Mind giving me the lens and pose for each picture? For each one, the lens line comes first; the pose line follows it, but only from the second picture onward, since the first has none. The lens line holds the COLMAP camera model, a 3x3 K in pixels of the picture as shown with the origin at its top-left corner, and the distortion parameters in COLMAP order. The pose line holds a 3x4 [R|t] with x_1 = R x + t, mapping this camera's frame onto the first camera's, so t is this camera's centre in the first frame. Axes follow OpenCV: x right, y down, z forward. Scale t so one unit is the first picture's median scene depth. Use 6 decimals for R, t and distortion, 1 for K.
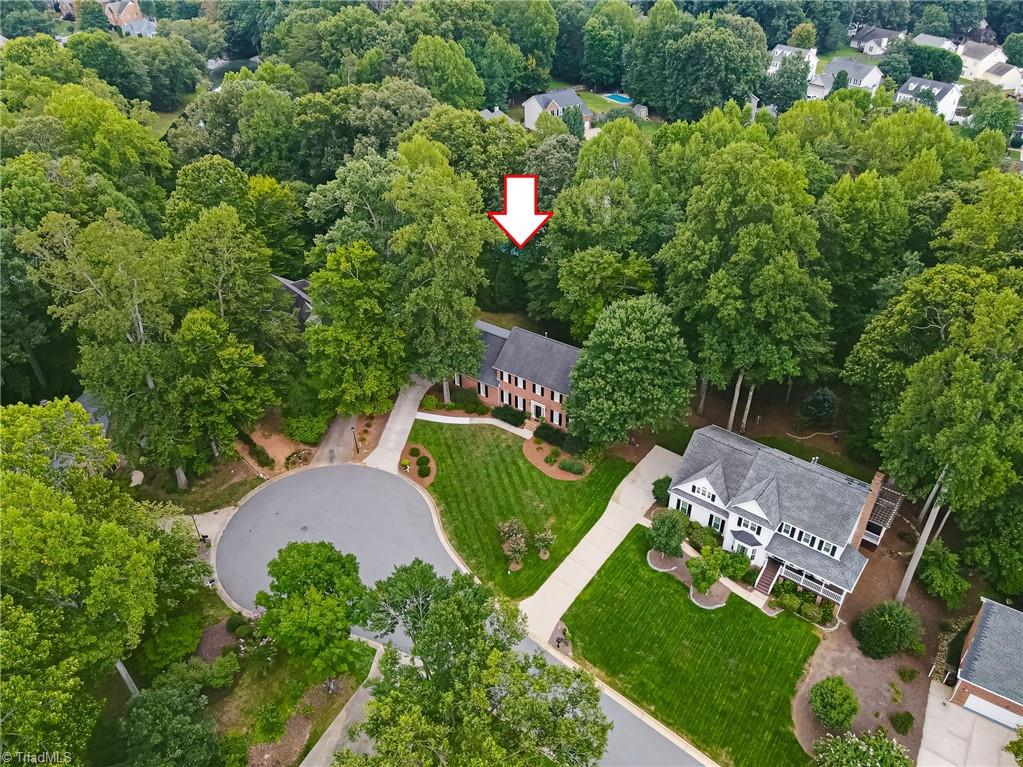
lens RADIAL K [[748.4, 0, 511.5], [0, 748.4, 383.5], [0, 0, 1]] dist [0.016672, 0.007023]
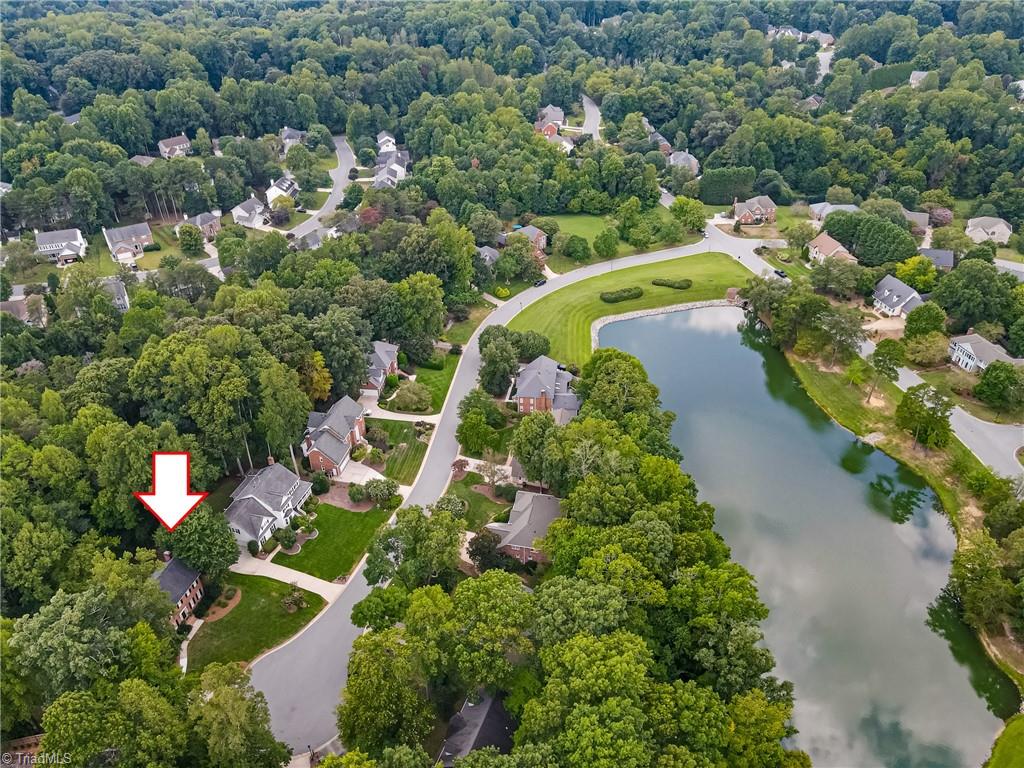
lens RADIAL K [[749.2, 0, 512.0], [0, 749.2, 384.0], [0, 0, 1]] dist [0.016672, 0.007023]
pose [[-0.352206, -0.528877, 0.772166, -1.259458], [0.544049, 0.555628, 0.628719, -0.914302], [-0.761553, 0.641535, 0.092039, 0.035567]]
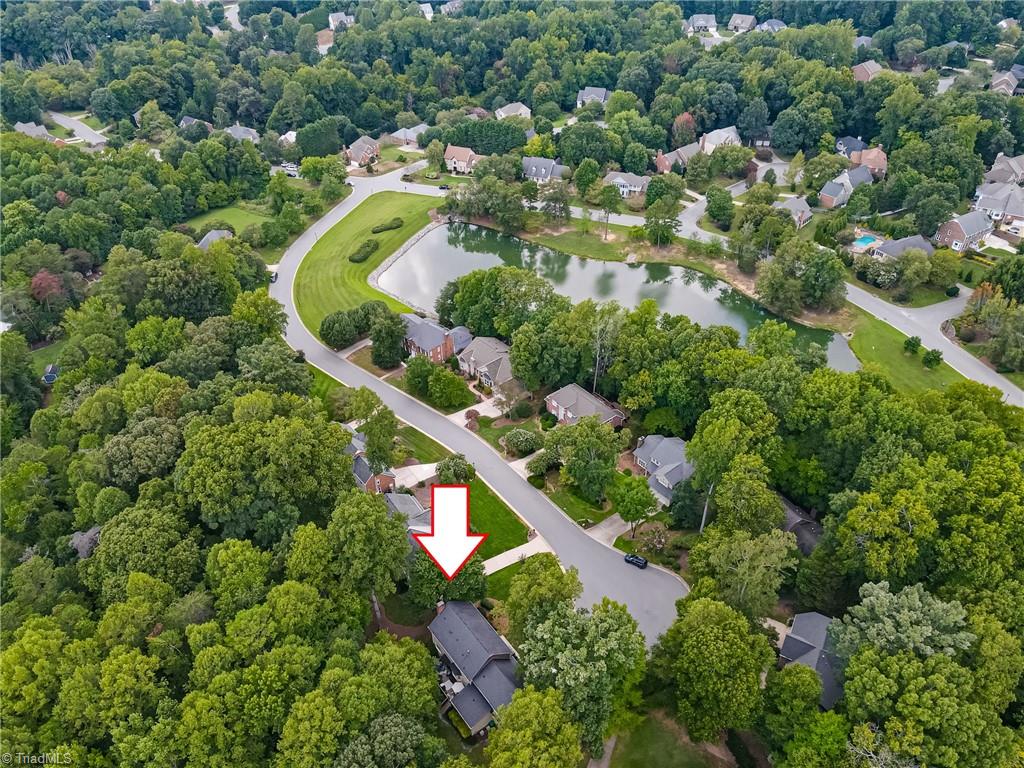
lens RADIAL K [[749.2, 0, 512.0], [0, 749.2, 384.0], [0, 0, 1]] dist [0.016672, 0.007023]
pose [[-0.949075, -0.172207, 0.263822, -0.328355], [0.199107, 0.321114, 0.925874, -1.578517], [-0.244159, 0.931252, -0.270473, 0.999321]]
